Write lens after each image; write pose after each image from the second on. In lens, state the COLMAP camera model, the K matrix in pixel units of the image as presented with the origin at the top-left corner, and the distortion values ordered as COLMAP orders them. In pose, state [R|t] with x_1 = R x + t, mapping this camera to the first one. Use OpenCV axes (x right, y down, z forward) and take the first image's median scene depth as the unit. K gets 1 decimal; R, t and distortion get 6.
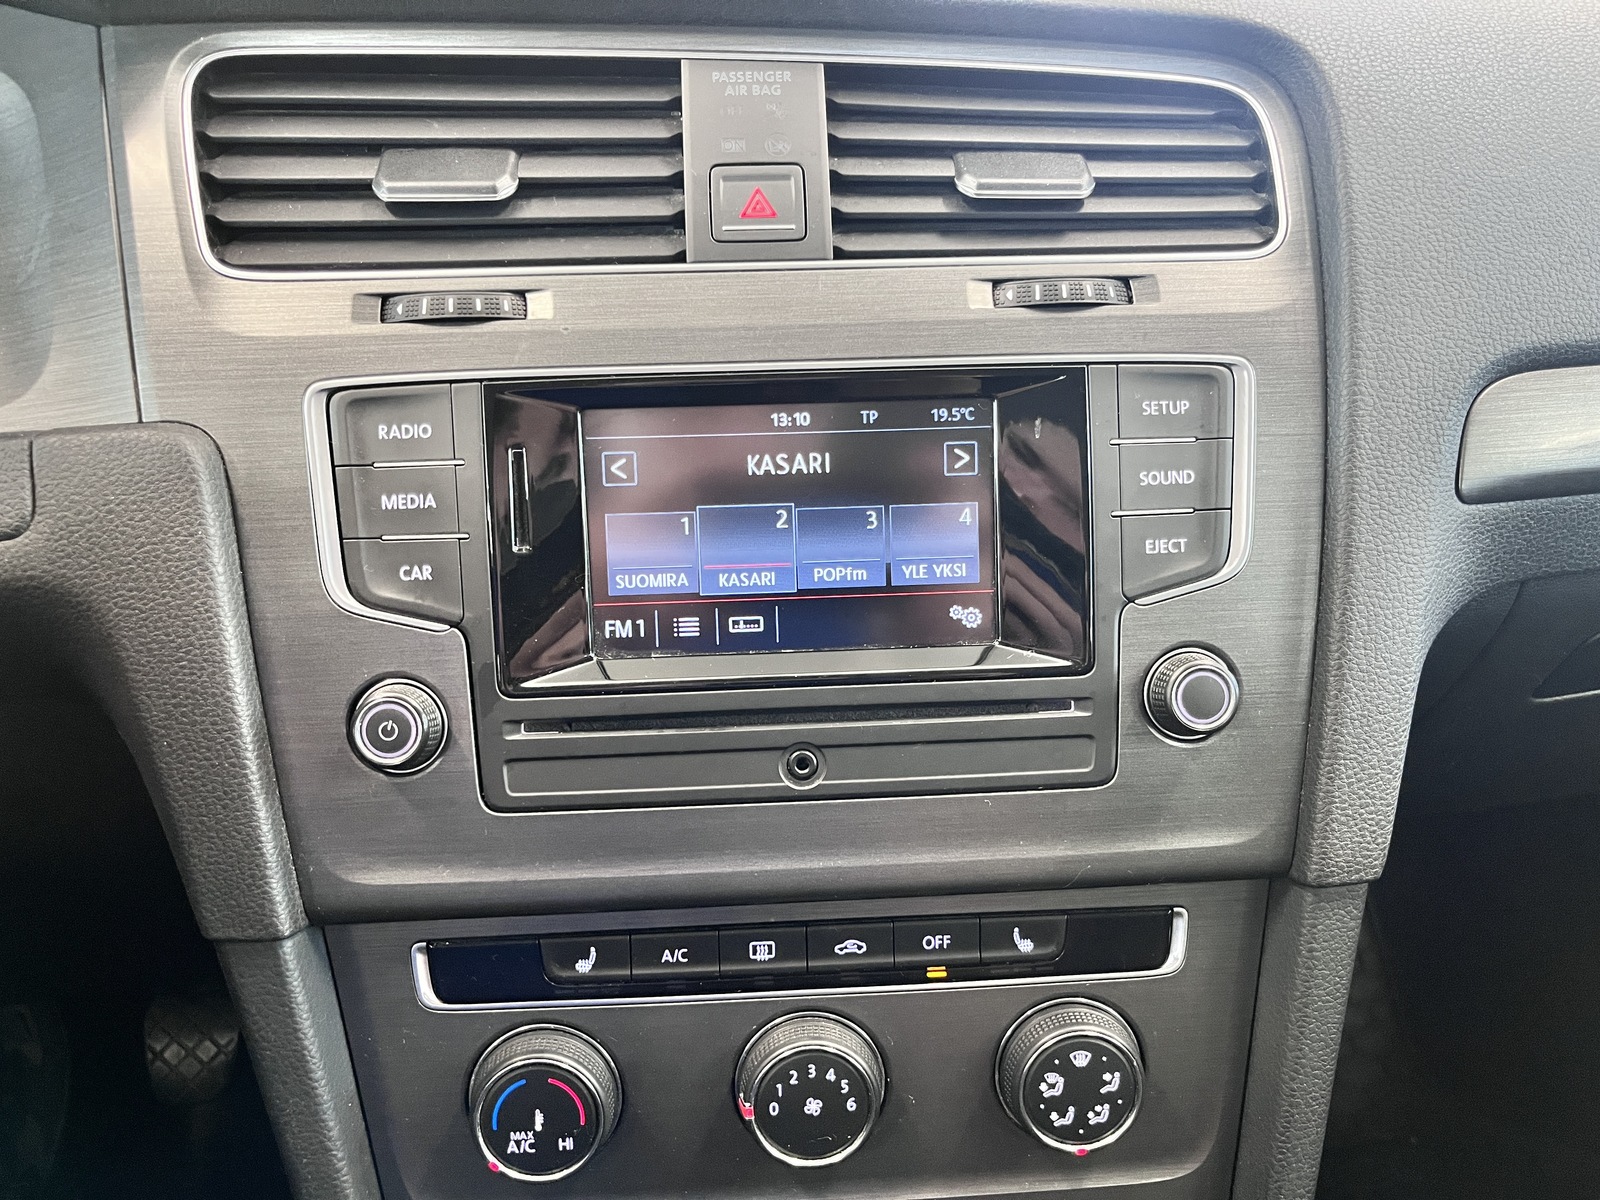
lens RADIAL K [[1310.9, 0, 825.9], [0, 1310.9, 606.9], [0, 0, 1]] dist [0.035169, -0.070997]
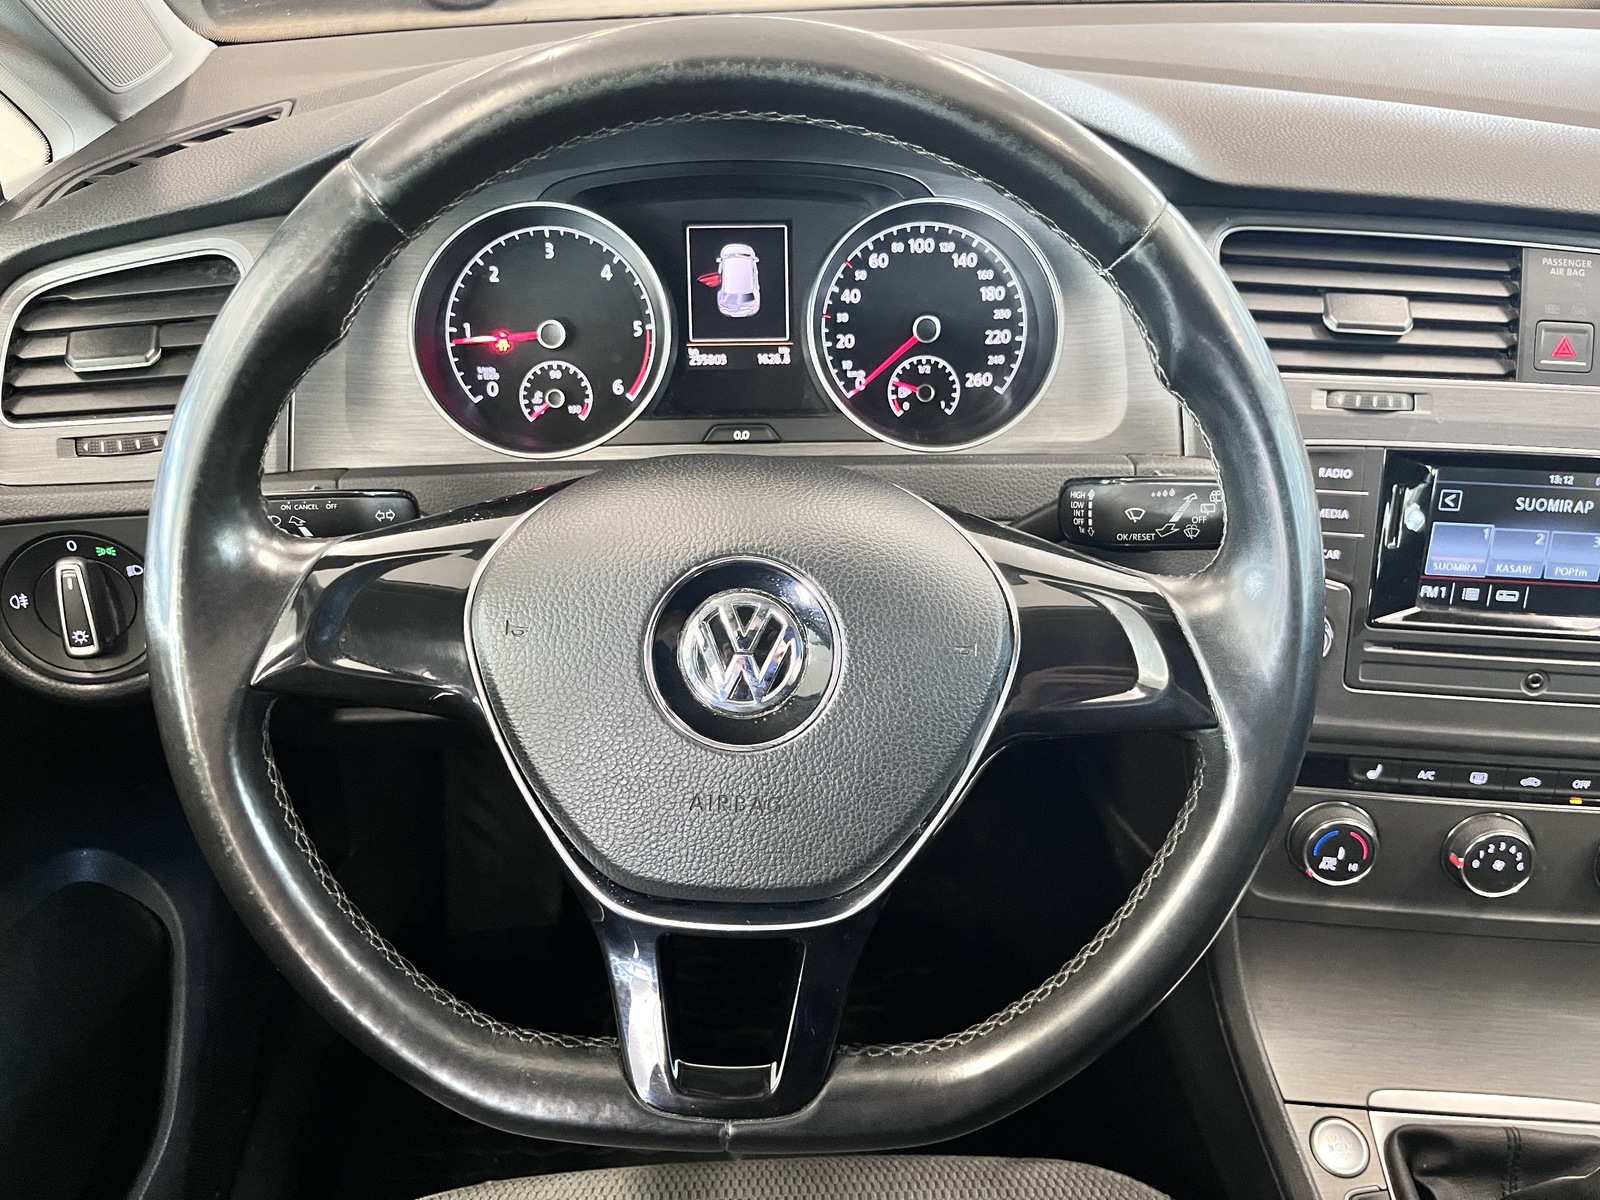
lens RADIAL K [[1310.9, 0, 767.1], [0, 1310.9, 623.4], [0, 0, 1]] dist [0.035169, -0.070997]
pose [[0.986019, 0.102205, -0.131606, -0.783151], [-0.073801, 0.975975, 0.205004, -0.232065], [0.149396, -0.192426, 0.969873, -0.813708]]
